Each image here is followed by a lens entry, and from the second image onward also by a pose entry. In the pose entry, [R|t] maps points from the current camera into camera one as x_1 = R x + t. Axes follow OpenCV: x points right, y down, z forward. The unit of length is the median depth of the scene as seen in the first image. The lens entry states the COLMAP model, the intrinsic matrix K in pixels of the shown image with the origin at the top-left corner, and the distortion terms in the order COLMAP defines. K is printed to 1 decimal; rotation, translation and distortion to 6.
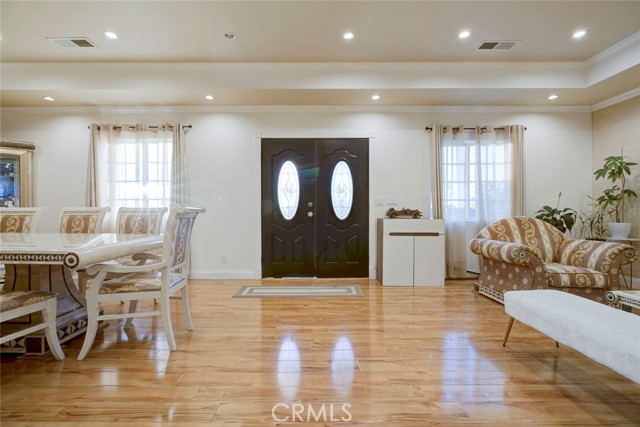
lens RADIAL K [[291.5, 0, 330.3], [0, 291.5, 216.3], [0, 0, 1]] dist [-0.000754, -0.000163]
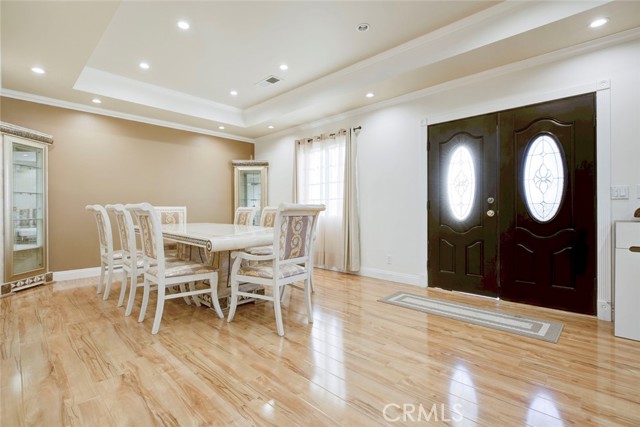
lens RADIAL K [[307.3, 0, 327.8], [0, 307.3, 211.3], [0, 0, 1]] dist [-0.000533, 0.000121]
pose [[0.710166, 0.002860, -0.704029, 0.211452], [-0.010913, 0.999916, -0.006946, -0.002527], [0.703950, 0.012615, 0.710138, 0.151209]]
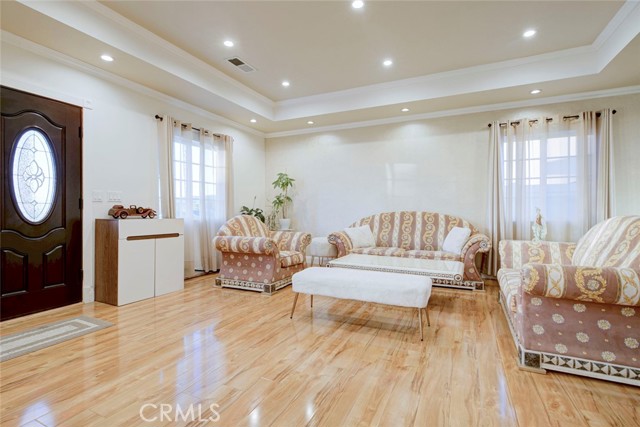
lens RADIAL K [[294.6, 0, 315.0], [0, 294.6, 215.9], [0, 0, 1]] dist [-0.011436, 0.000298]
pose [[0.466351, -0.010442, 0.884538, -0.268751], [0.008107, 0.999939, 0.007530, -0.002664], [-0.884563, 0.003660, 0.466407, 0.179447]]
